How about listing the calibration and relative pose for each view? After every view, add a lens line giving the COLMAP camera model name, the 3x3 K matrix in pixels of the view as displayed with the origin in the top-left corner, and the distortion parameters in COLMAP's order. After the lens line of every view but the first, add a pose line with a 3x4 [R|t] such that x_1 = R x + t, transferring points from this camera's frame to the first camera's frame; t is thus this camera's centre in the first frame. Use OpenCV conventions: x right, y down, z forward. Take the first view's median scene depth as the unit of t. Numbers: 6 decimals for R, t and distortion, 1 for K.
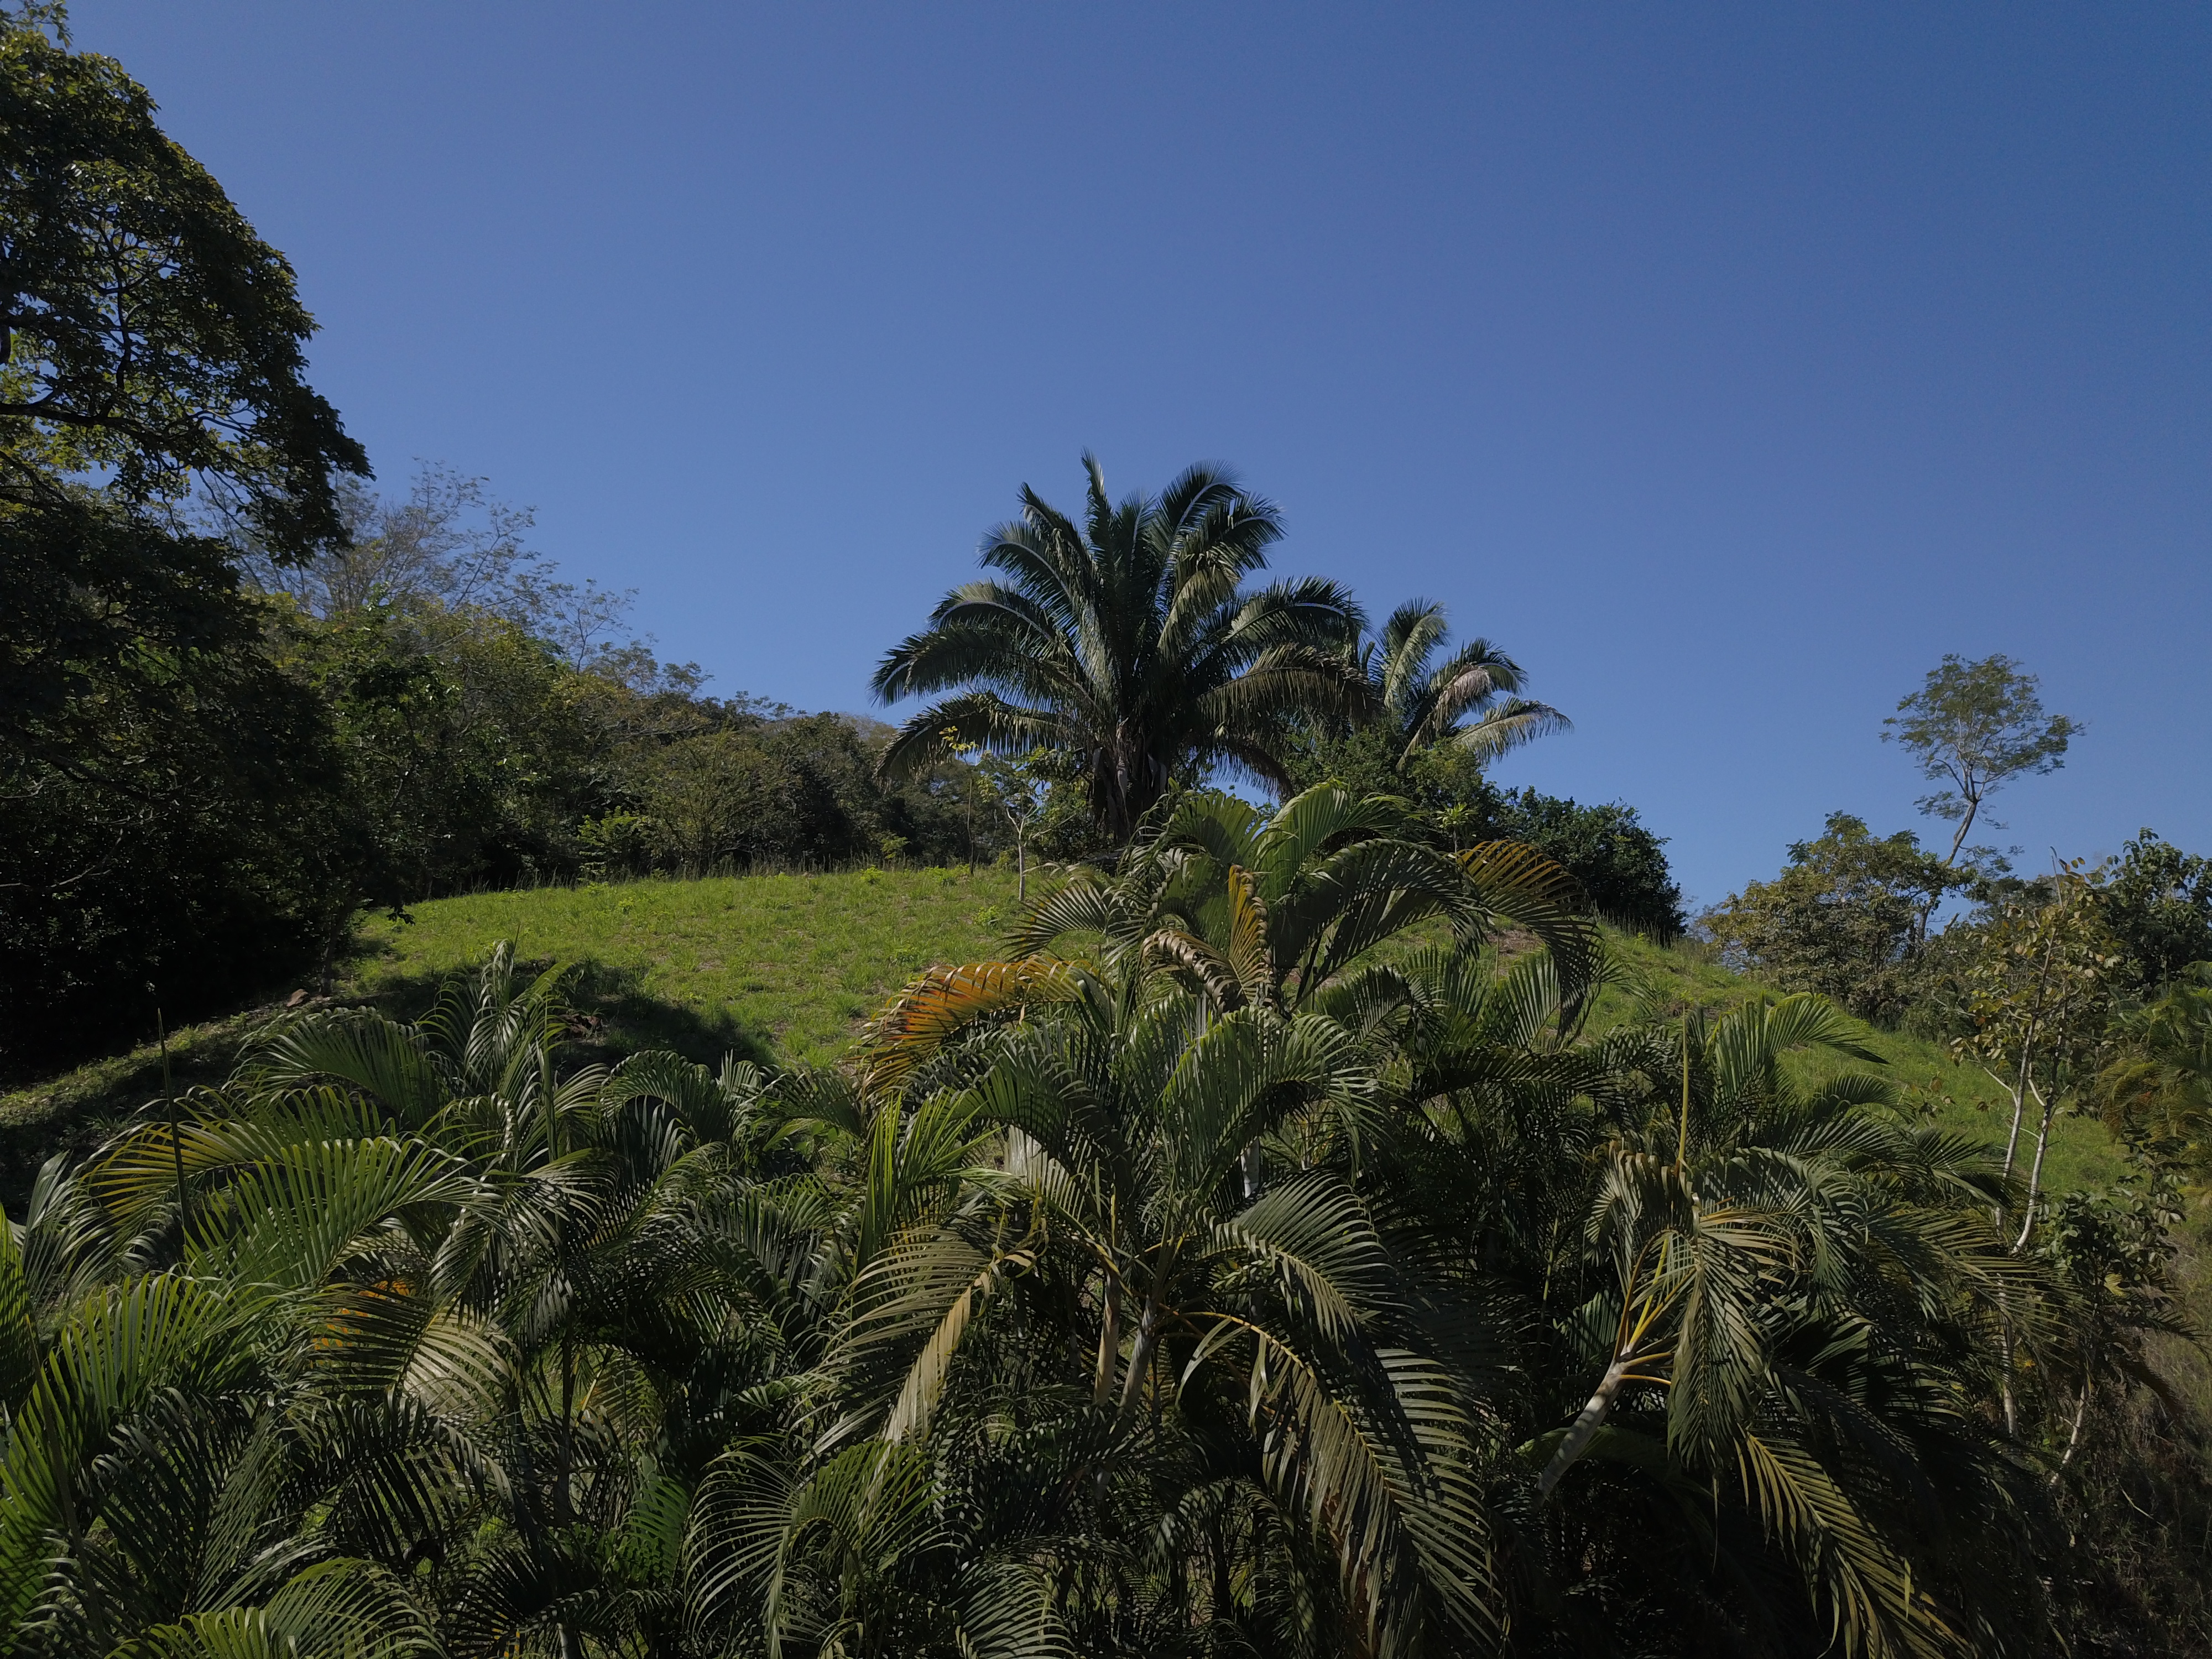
lens RADIAL K [[1690.3, 0, 1116.1], [0, 1690.3, 824.4], [0, 0, 1]] dist [-0.005842, 0.005955]
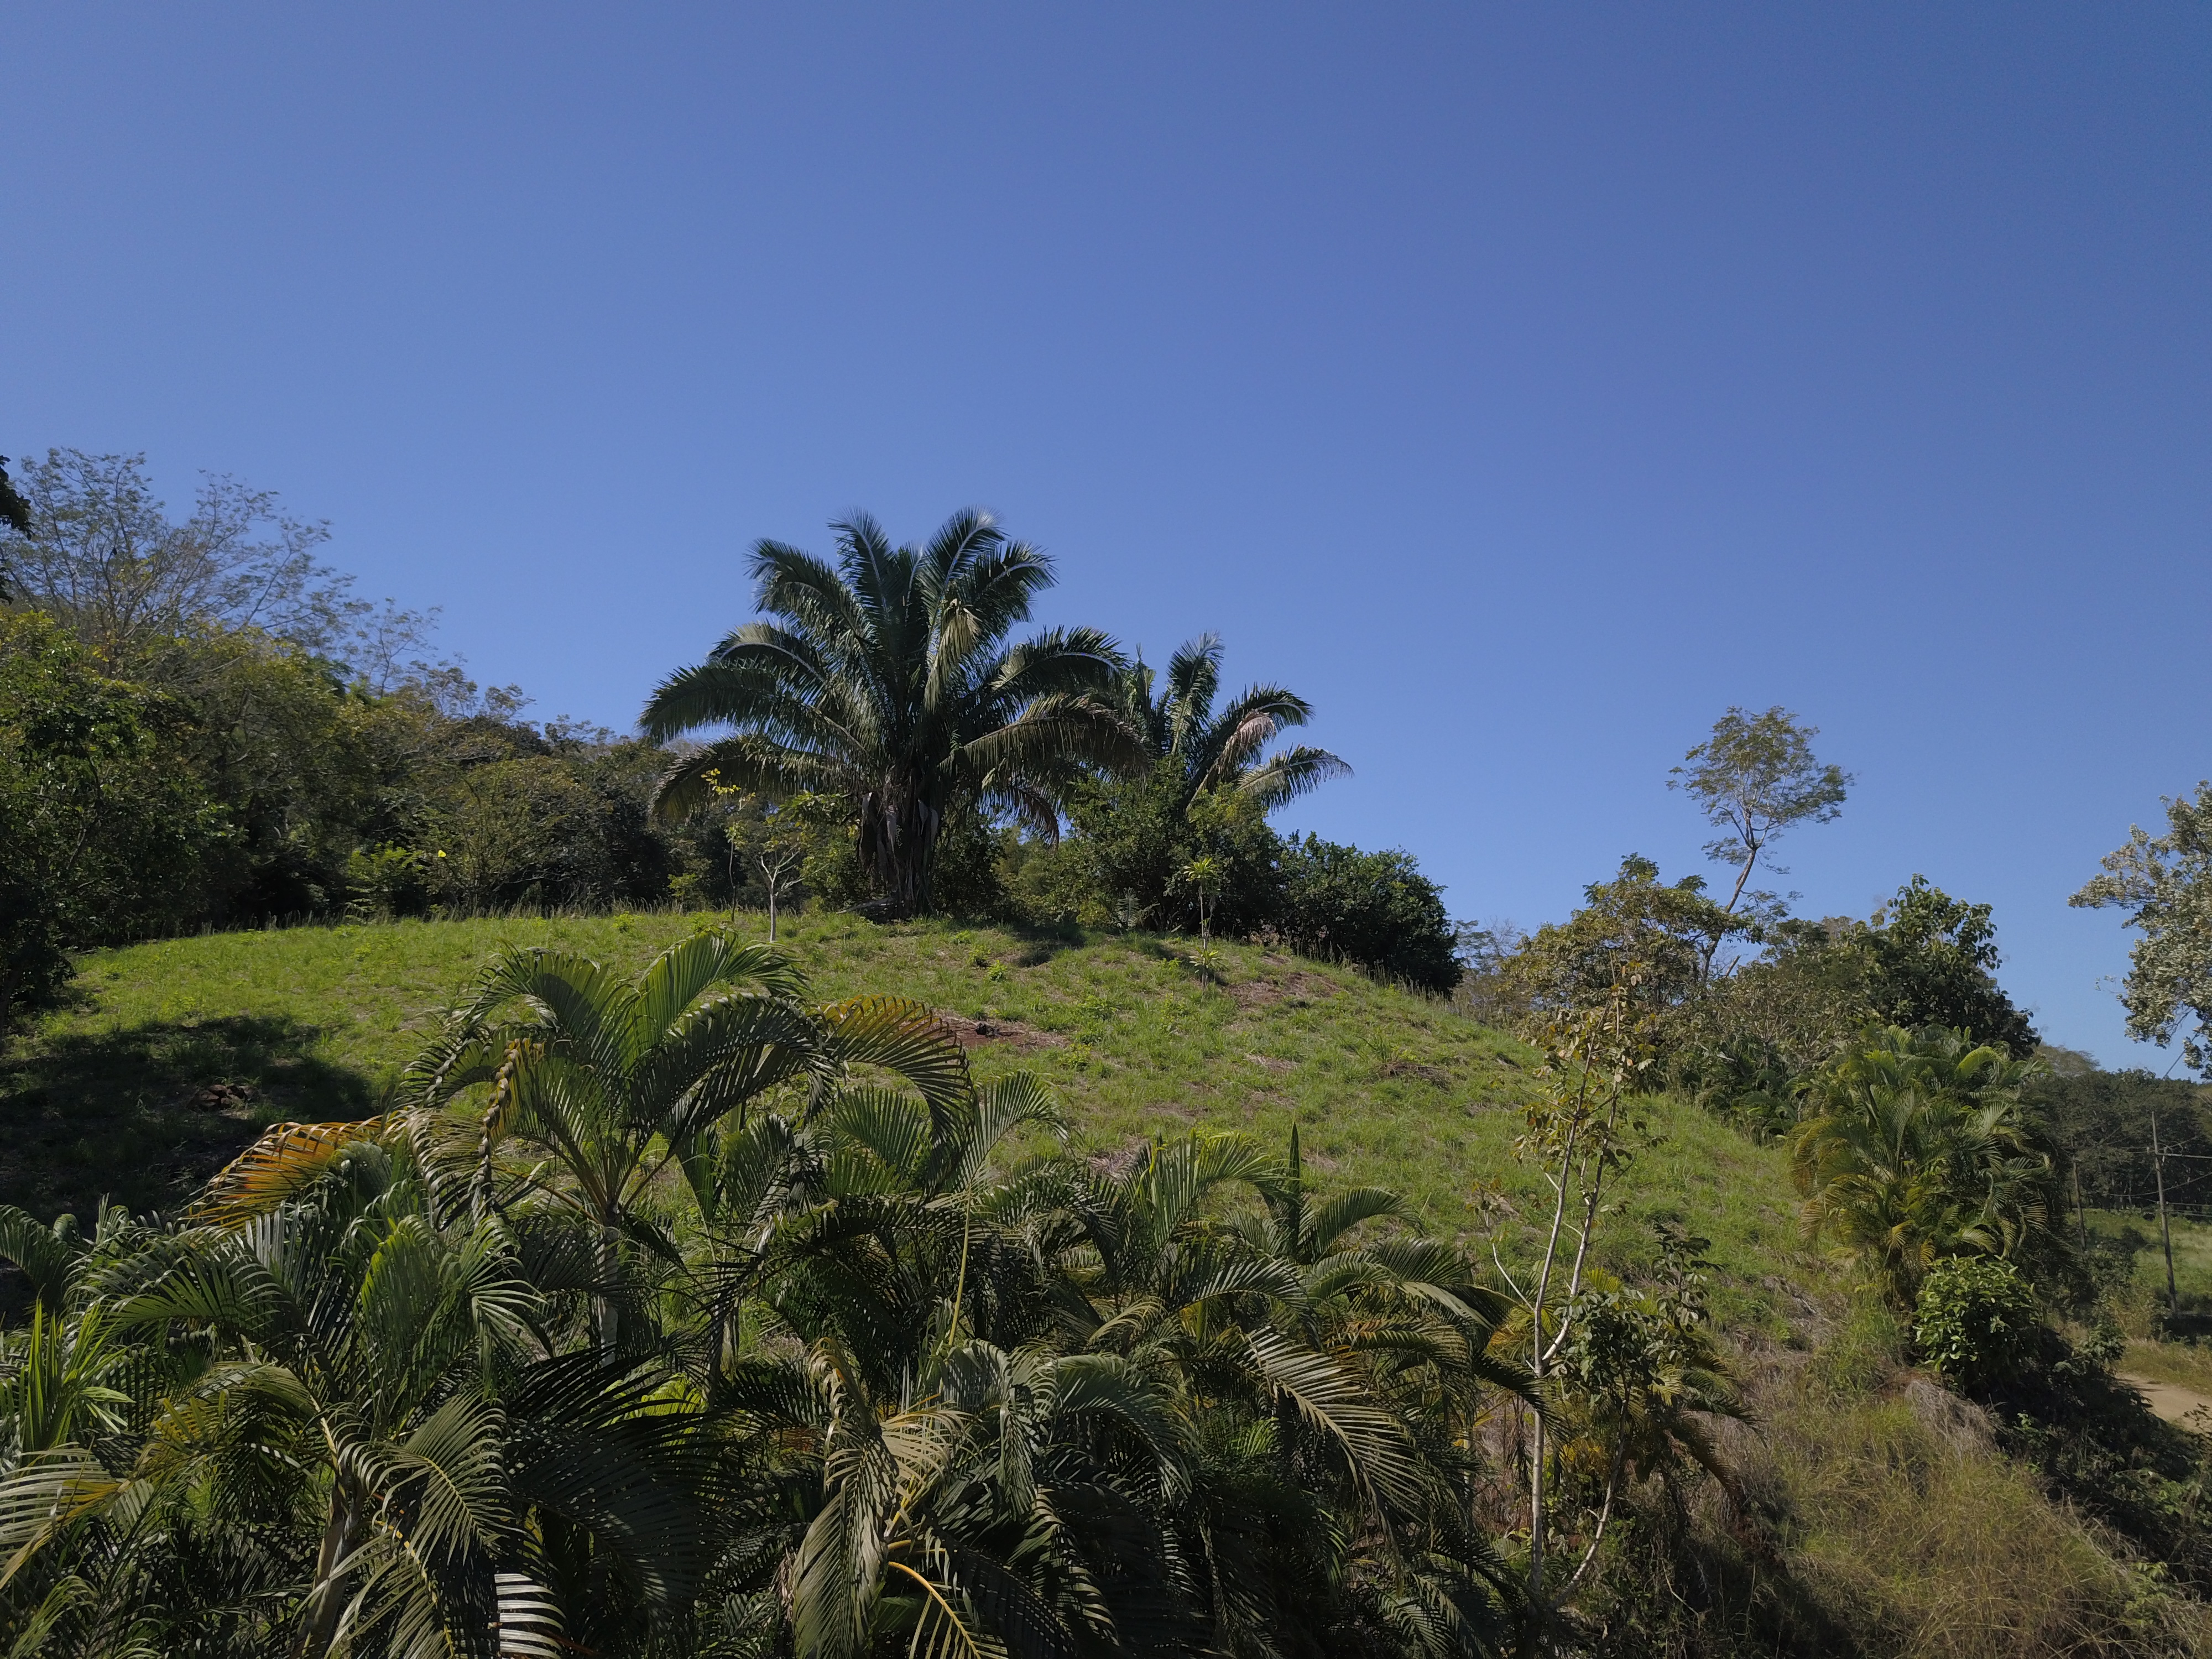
lens RADIAL K [[1690.3, 0, 1128.6], [0, 1690.3, 844.9], [0, 0, 1]] dist [-0.005842, 0.005955]
pose [[0.996518, 0.011626, 0.082562, 0.047896], [-0.011639, 0.999932, -0.000327, -0.012937], [-0.082560, -0.000635, 0.996586, -0.000875]]
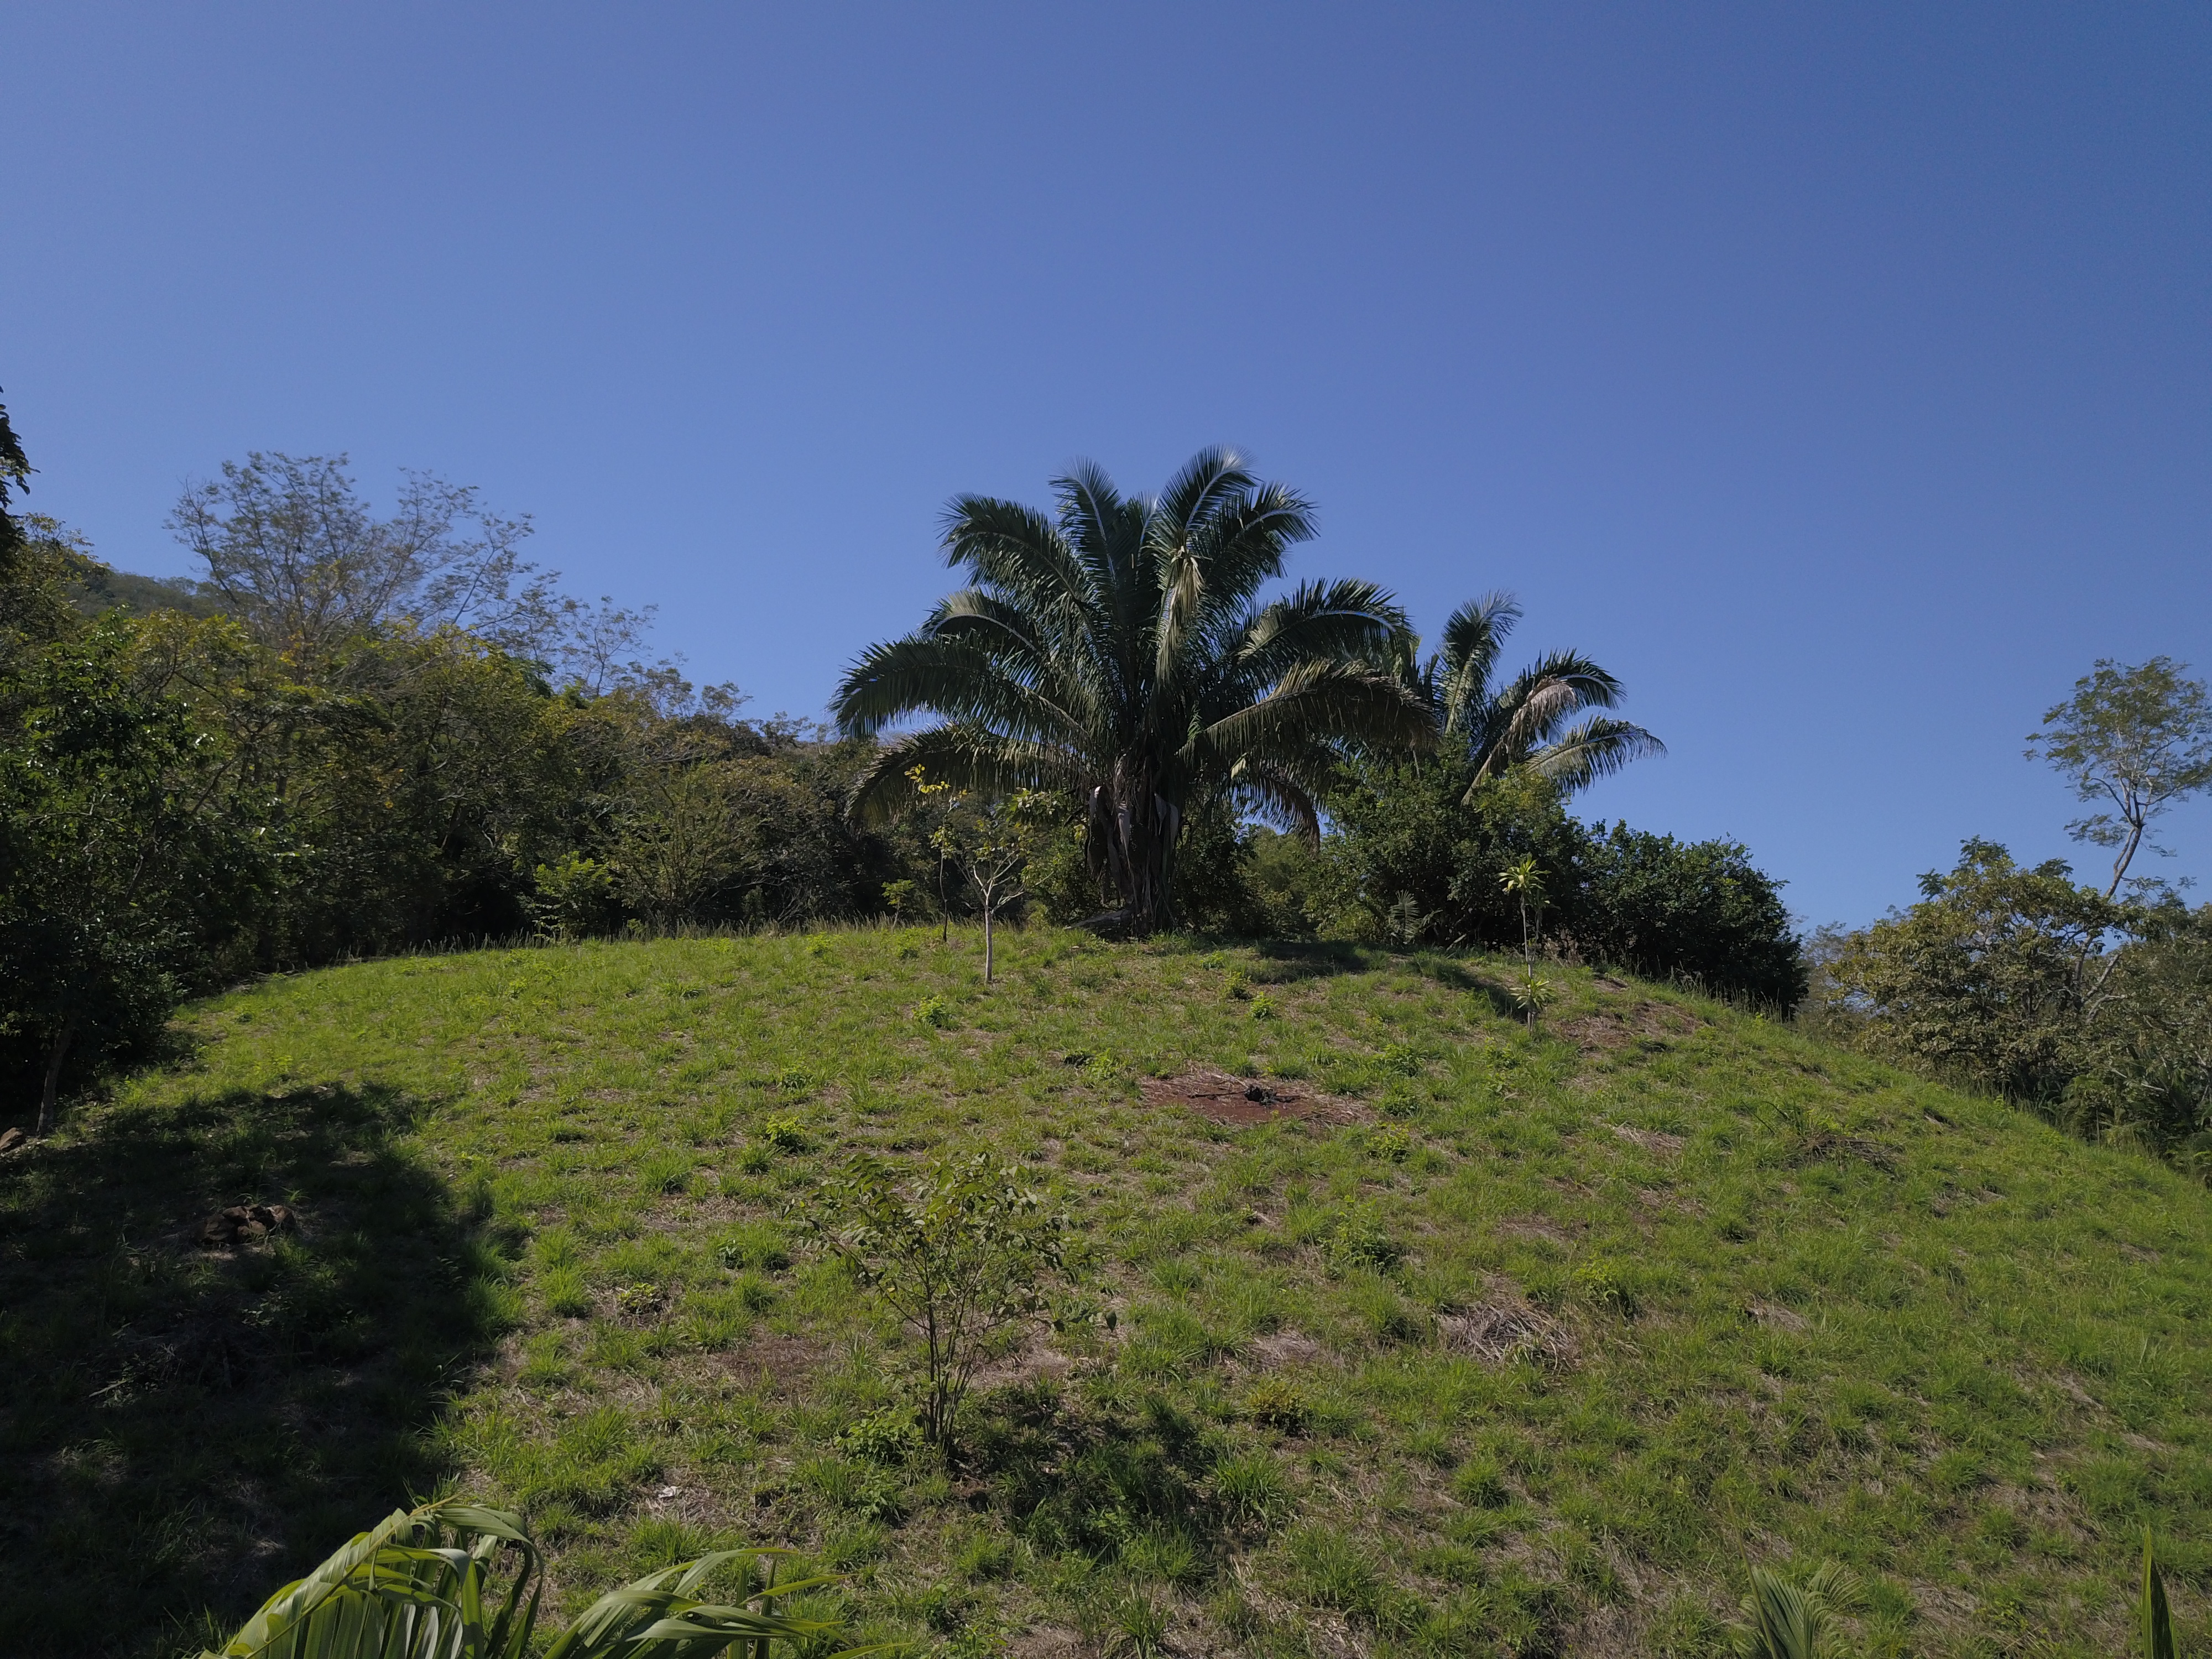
lens RADIAL K [[1690.3, 0, 1148.0], [0, 1690.3, 821.6], [0, 0, 1]] dist [-0.005842, 0.005955]
pose [[0.999242, -0.009582, -0.037724, 0.036554], [0.009313, 0.999930, -0.007279, -0.017260], [0.037791, 0.006922, 0.999262, 0.130724]]
